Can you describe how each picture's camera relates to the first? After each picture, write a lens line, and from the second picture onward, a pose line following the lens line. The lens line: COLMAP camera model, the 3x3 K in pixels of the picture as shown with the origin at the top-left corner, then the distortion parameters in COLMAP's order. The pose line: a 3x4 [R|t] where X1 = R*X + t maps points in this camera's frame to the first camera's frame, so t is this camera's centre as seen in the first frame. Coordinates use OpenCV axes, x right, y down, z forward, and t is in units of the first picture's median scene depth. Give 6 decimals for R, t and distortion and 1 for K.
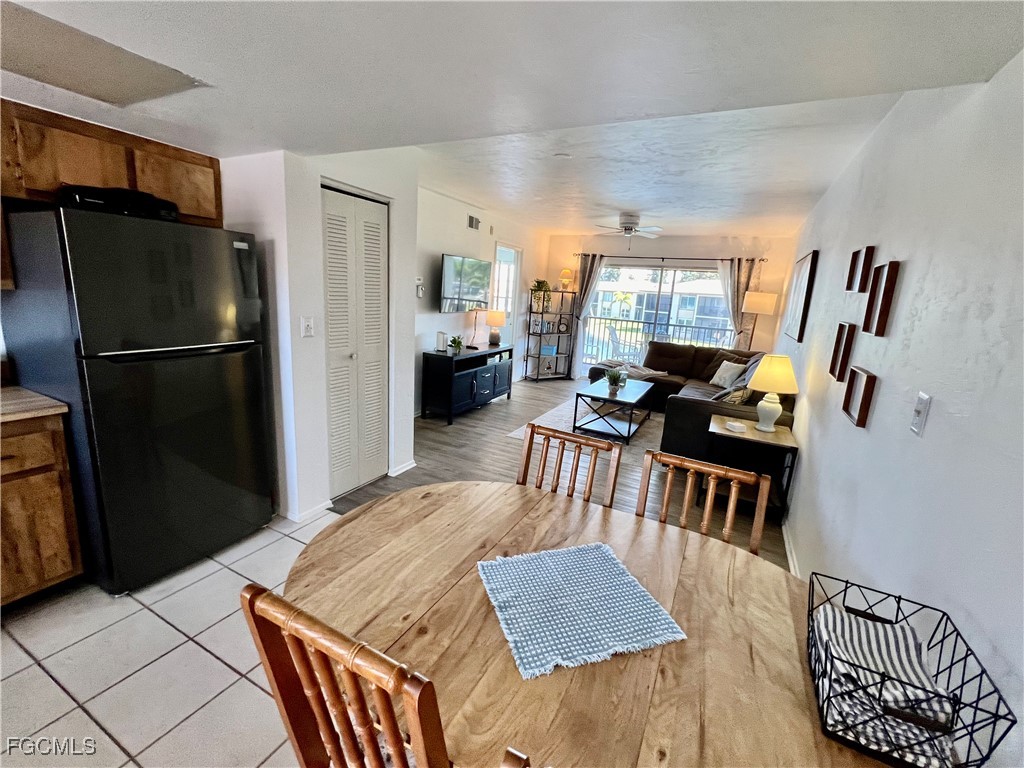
lens RADIAL K [[439.6, 0, 510.2], [0, 439.6, 382.0], [0, 0, 1]] dist [-0.001233, -0.000197]
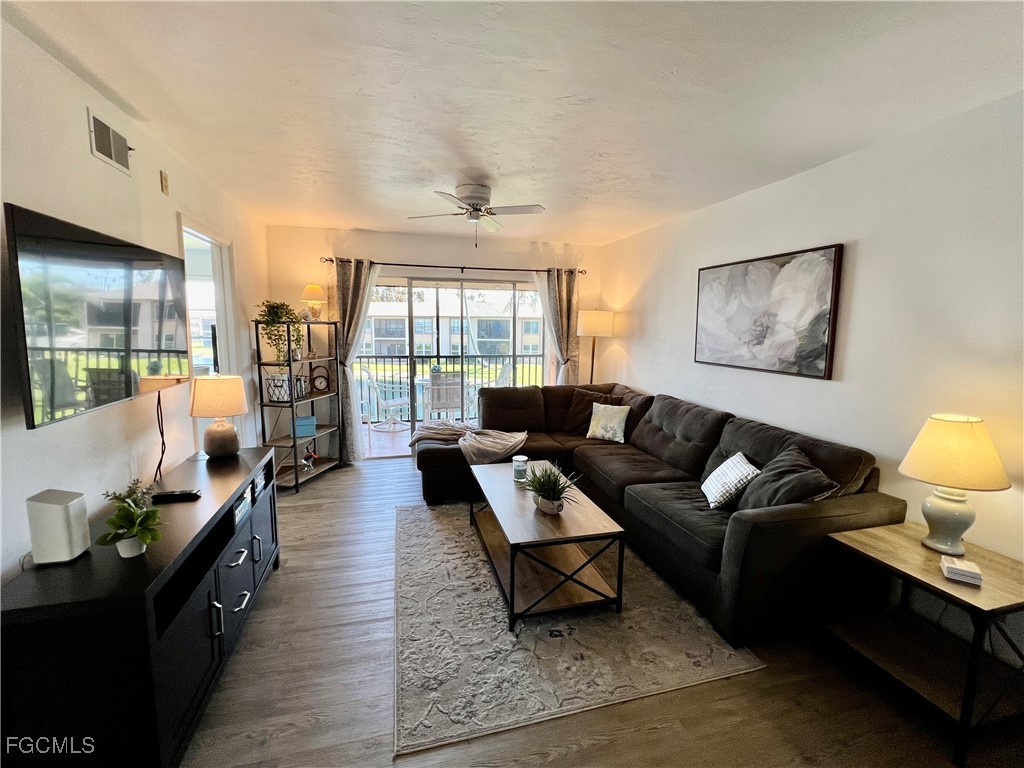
lens RADIAL K [[439.6, 0, 510.3], [0, 439.6, 381.7], [0, 0, 1]] dist [-0.001233, -0.000197]
pose [[0.743293, -0.141934, 0.653735, -0.190011], [0.175707, 0.984344, 0.013936, -0.229940], [-0.645478, 0.104508, 0.756595, 1.017332]]
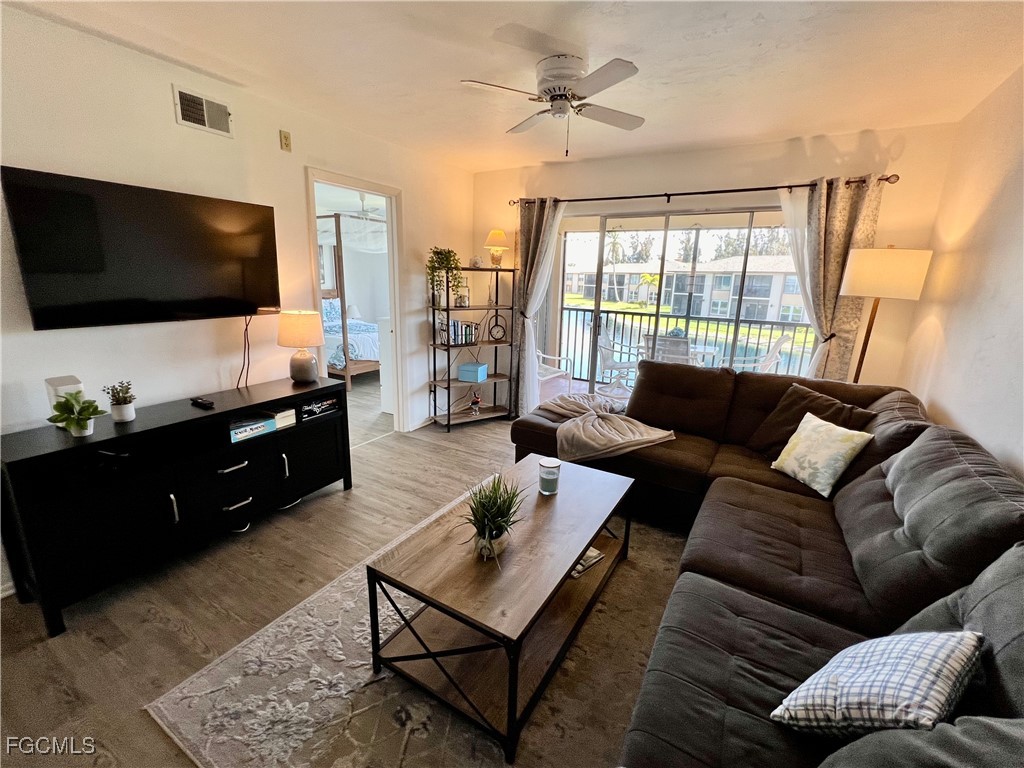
lens RADIAL K [[439.6, 0, 510.9], [0, 439.6, 382.4], [0, 0, 1]] dist [-0.001233, -0.000197]
pose [[0.997462, -0.023316, -0.067276, 0.447338], [0.025230, 0.999297, 0.027747, -0.188428], [0.066582, -0.029374, 0.997348, 1.081315]]
